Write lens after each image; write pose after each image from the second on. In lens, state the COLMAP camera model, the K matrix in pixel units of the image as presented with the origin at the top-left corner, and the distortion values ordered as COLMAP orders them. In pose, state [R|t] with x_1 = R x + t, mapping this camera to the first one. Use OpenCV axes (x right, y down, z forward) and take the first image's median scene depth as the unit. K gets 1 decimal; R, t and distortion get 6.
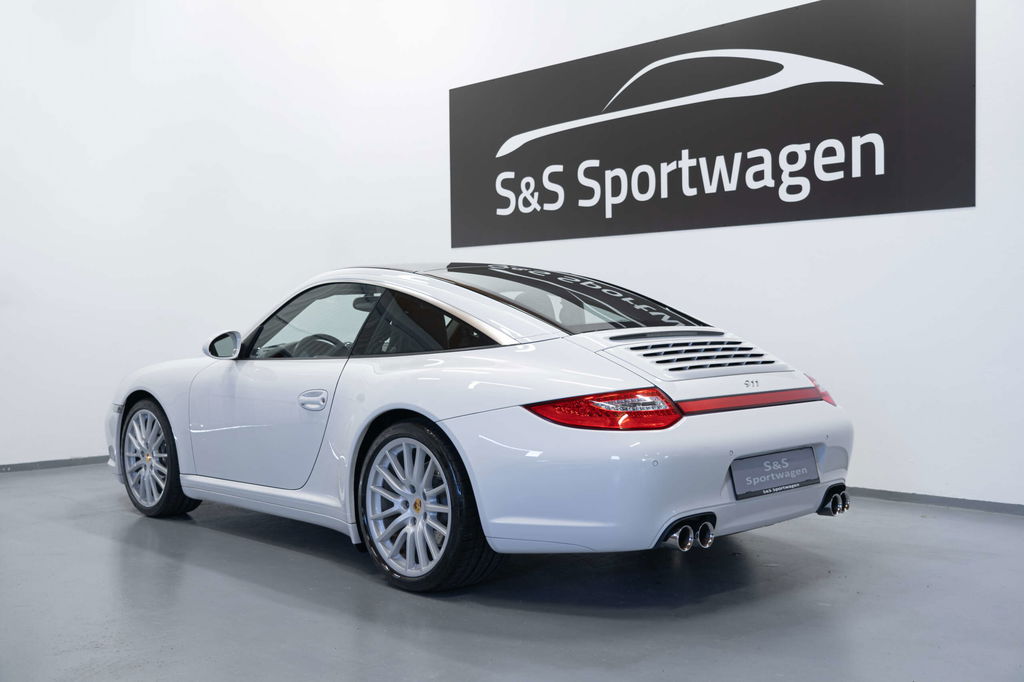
lens RADIAL K [[1142.5, 0, 512.6], [0, 1142.5, 342.0], [0, 0, 1]] dist [0.057612, 0.000000]
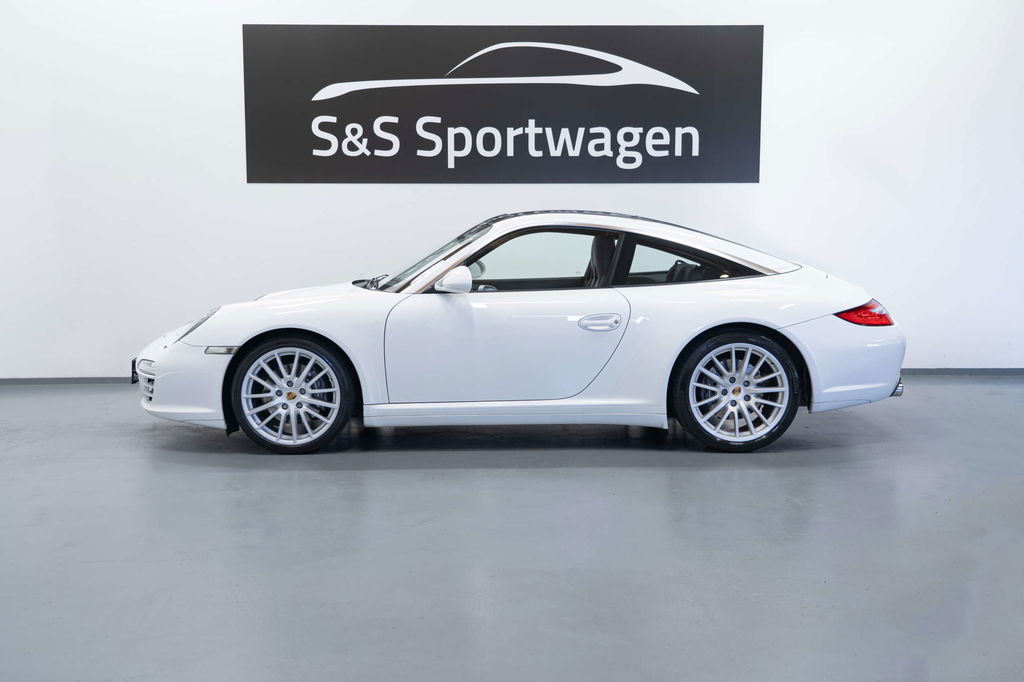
lens RADIAL K [[1124.7, 0, 511.0], [0, 1124.7, 337.0], [0, 0, 1]] dist [0.056184, 0.000000]
pose [[0.660030, -0.055962, 0.749152, -0.837515], [0.012129, 0.997885, 0.063856, -0.008830], [-0.751141, -0.033060, 0.659313, 0.199661]]
